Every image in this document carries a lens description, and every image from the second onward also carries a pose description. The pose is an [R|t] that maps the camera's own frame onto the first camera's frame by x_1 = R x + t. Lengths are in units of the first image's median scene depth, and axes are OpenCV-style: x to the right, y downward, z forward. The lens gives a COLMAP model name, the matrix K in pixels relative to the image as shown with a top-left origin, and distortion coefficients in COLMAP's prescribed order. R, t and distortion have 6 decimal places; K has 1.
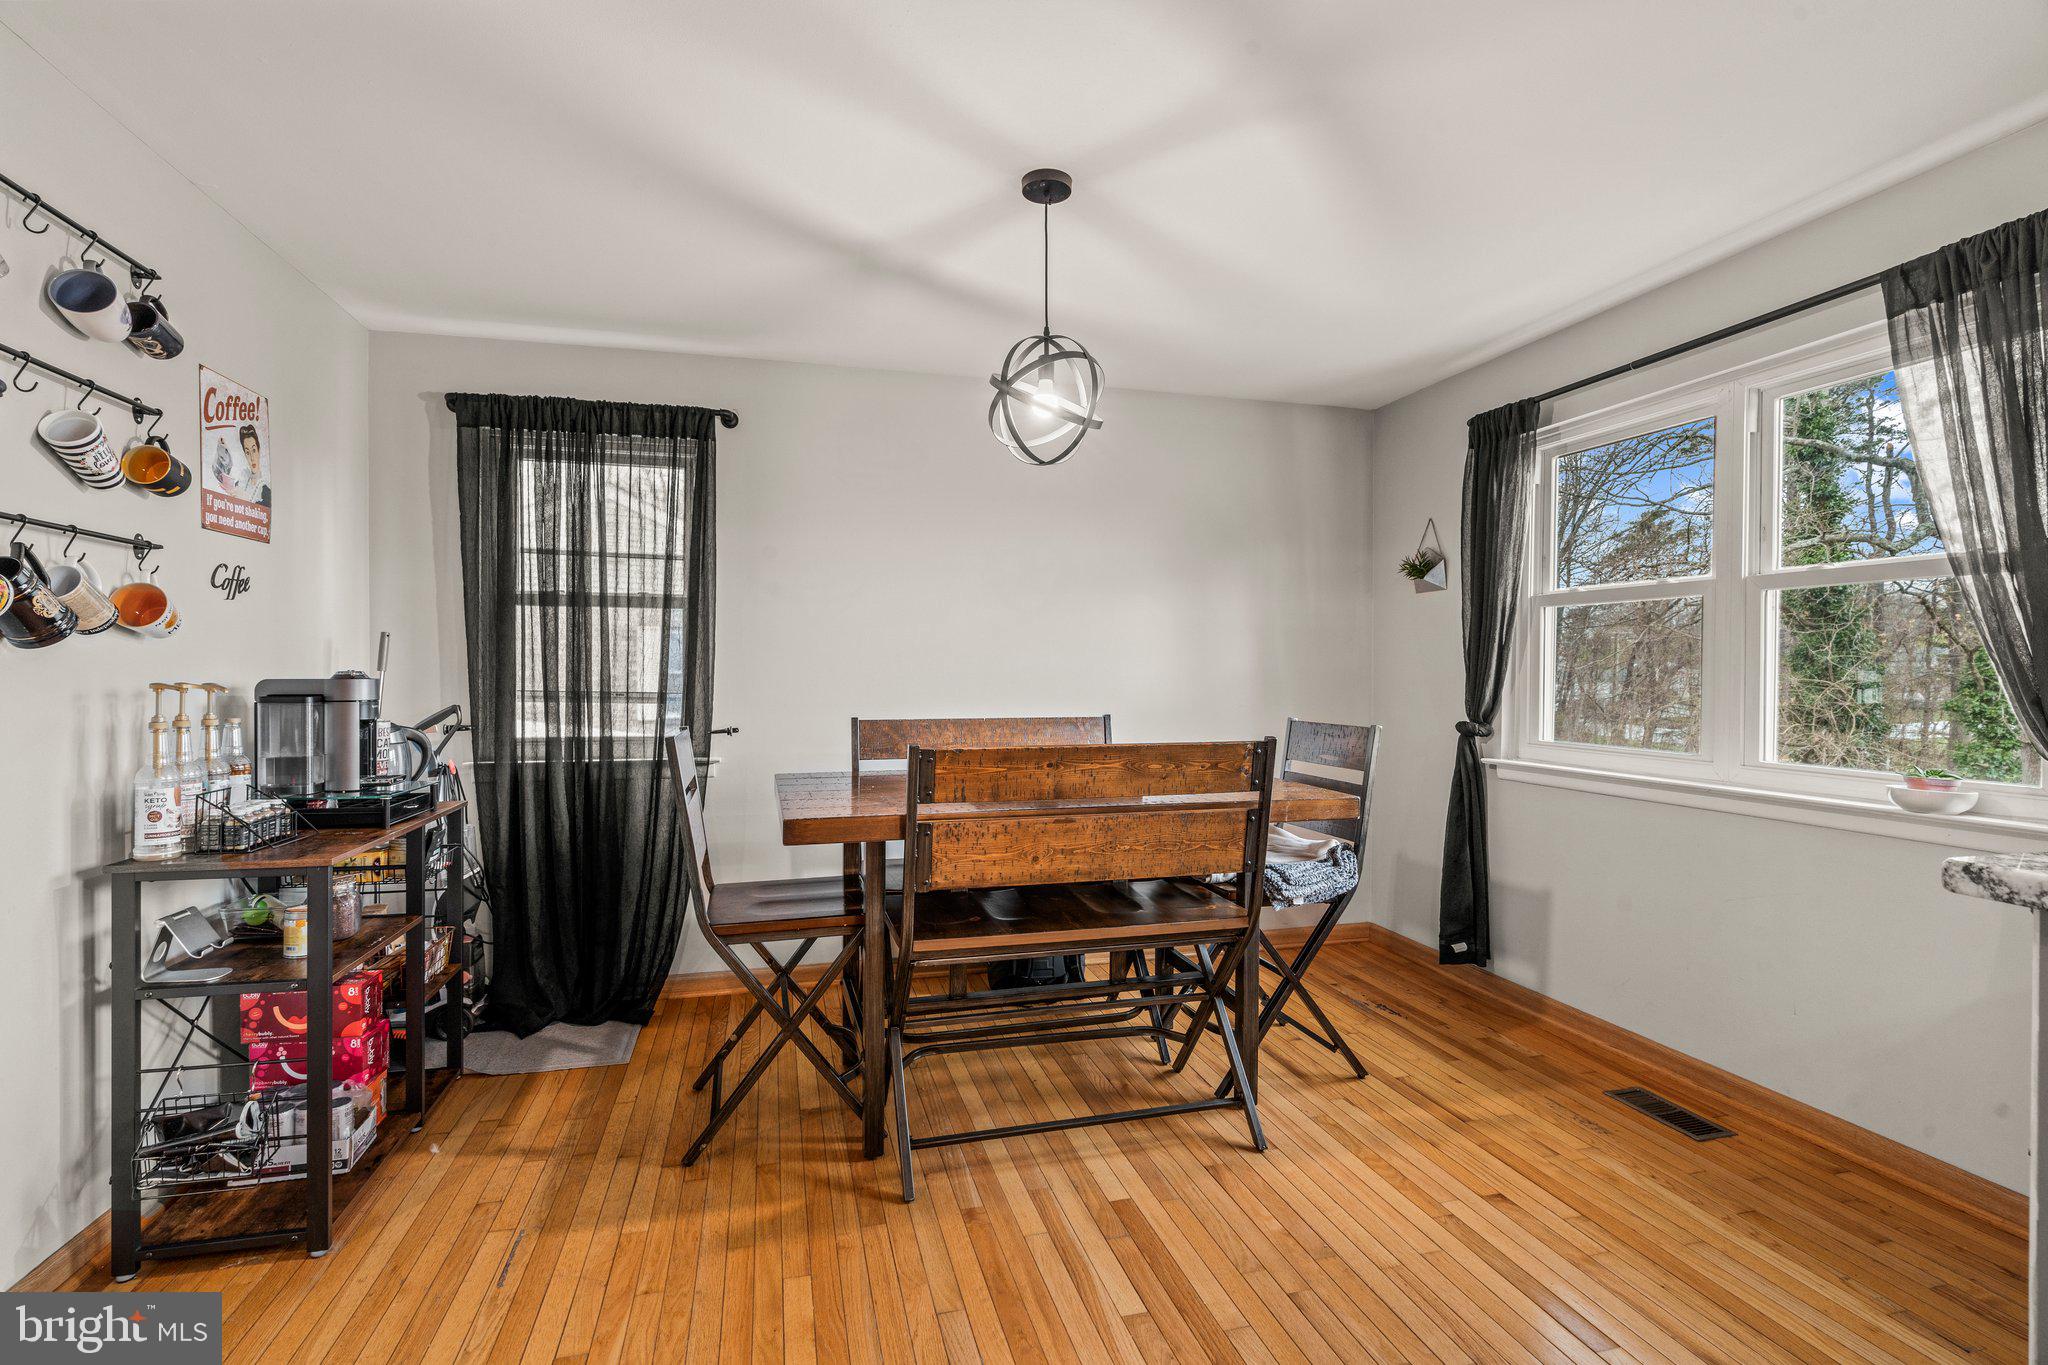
lens RADIAL K [[928.0, 0, 1011.4], [0, 928.0, 681.8], [0, 0, 1]] dist [-0.012524, 0.000284]
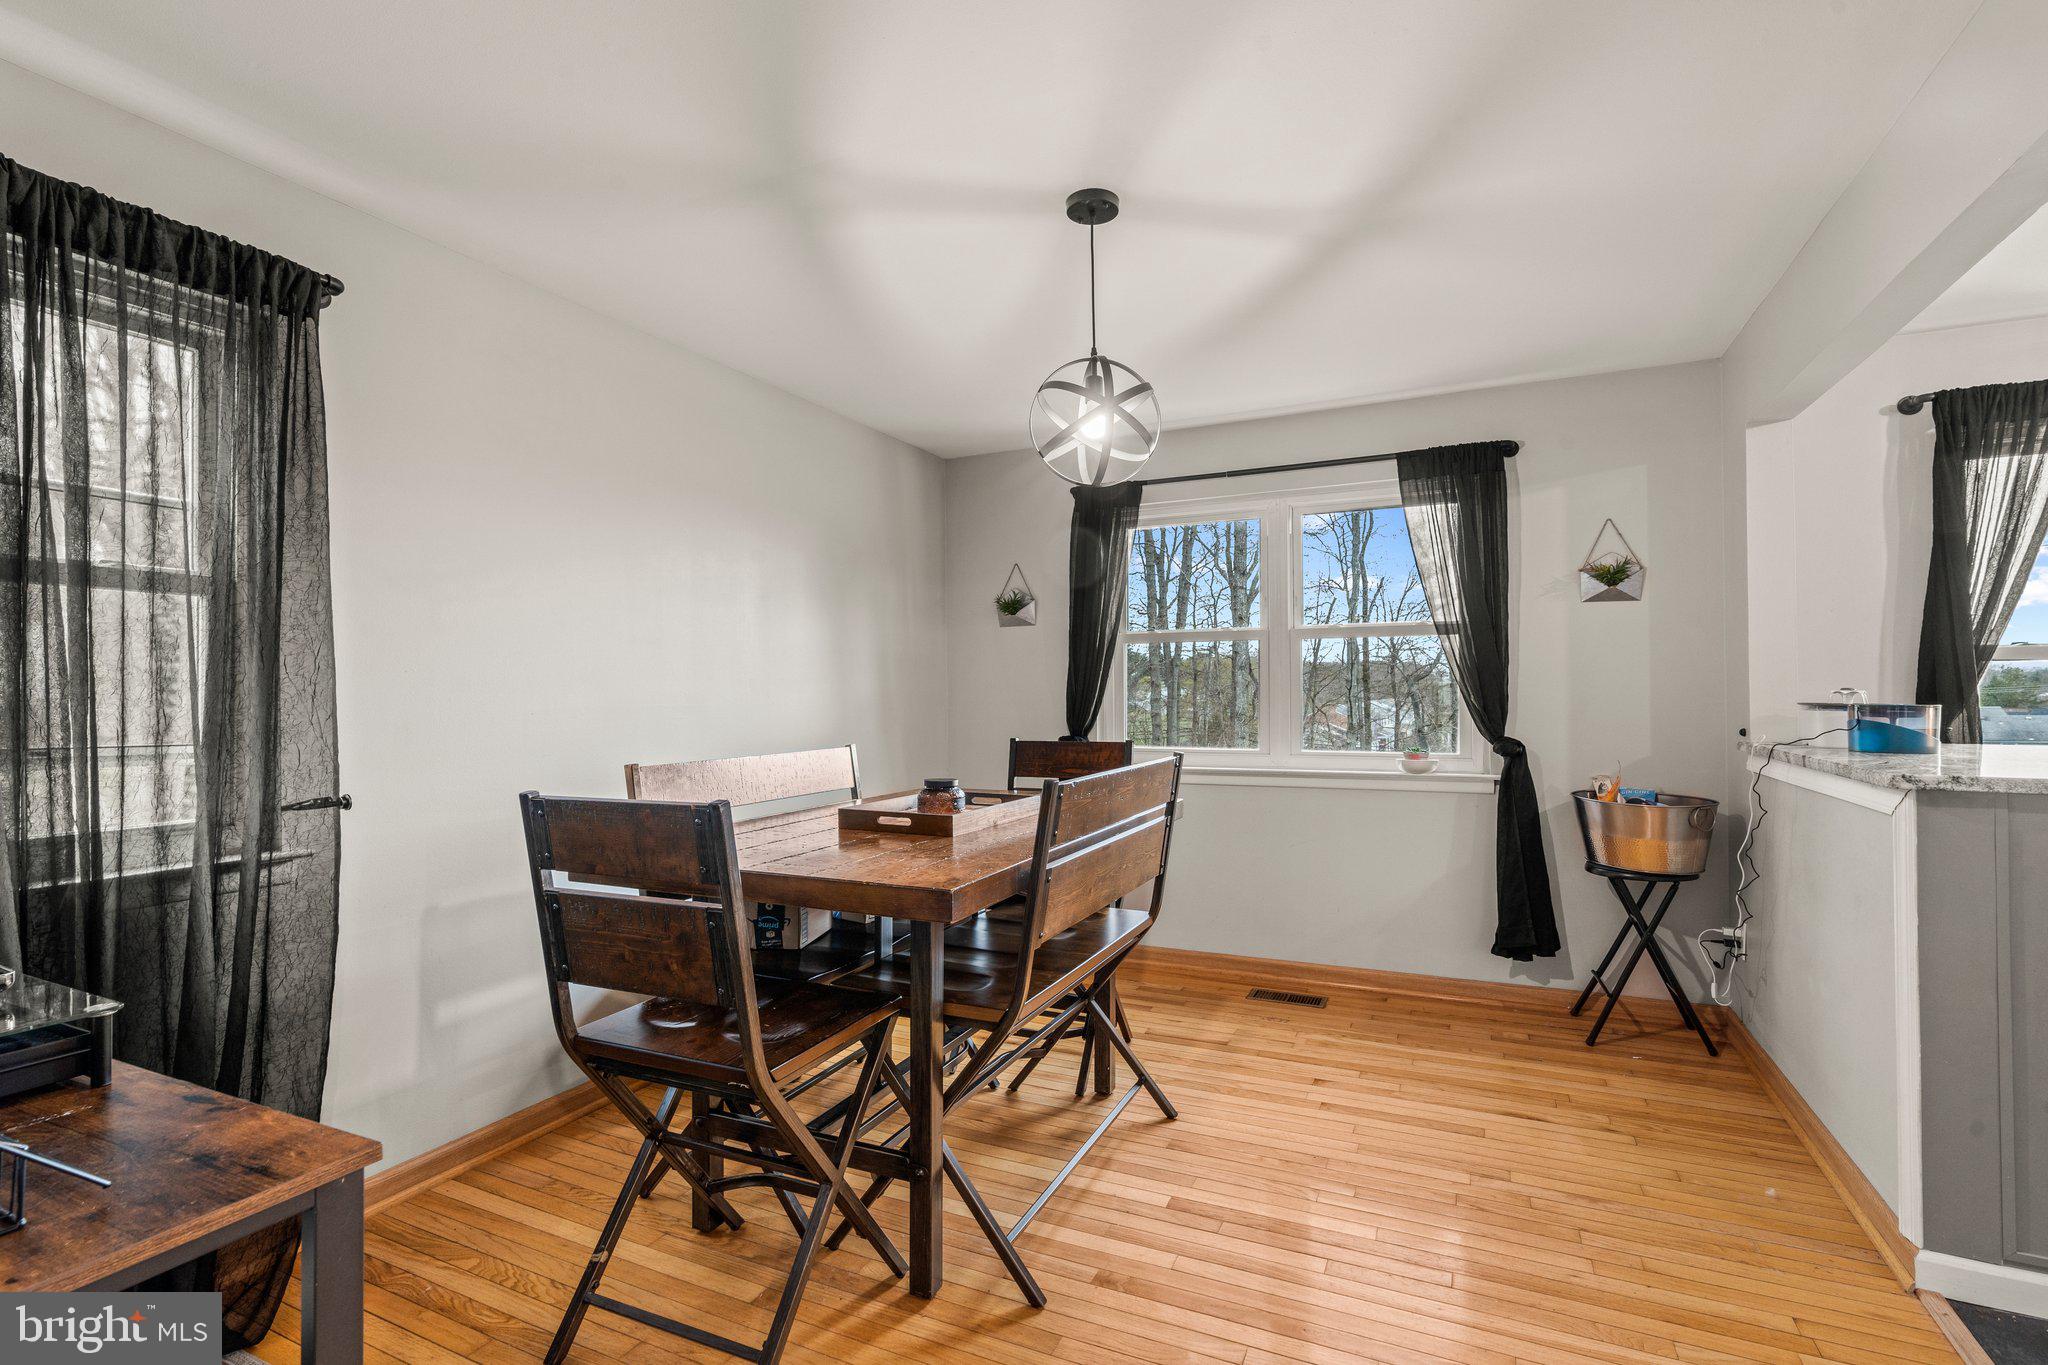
lens RADIAL K [[928.0, 0, 1014.9], [0, 928.0, 687.1], [0, 0, 1]] dist [-0.012524, 0.000284]
pose [[0.649311, -0.004305, 0.760511, -0.590178], [0.019147, 0.999760, -0.010688, -0.010668], [-0.760282, 0.021501, 0.649237, 0.329086]]
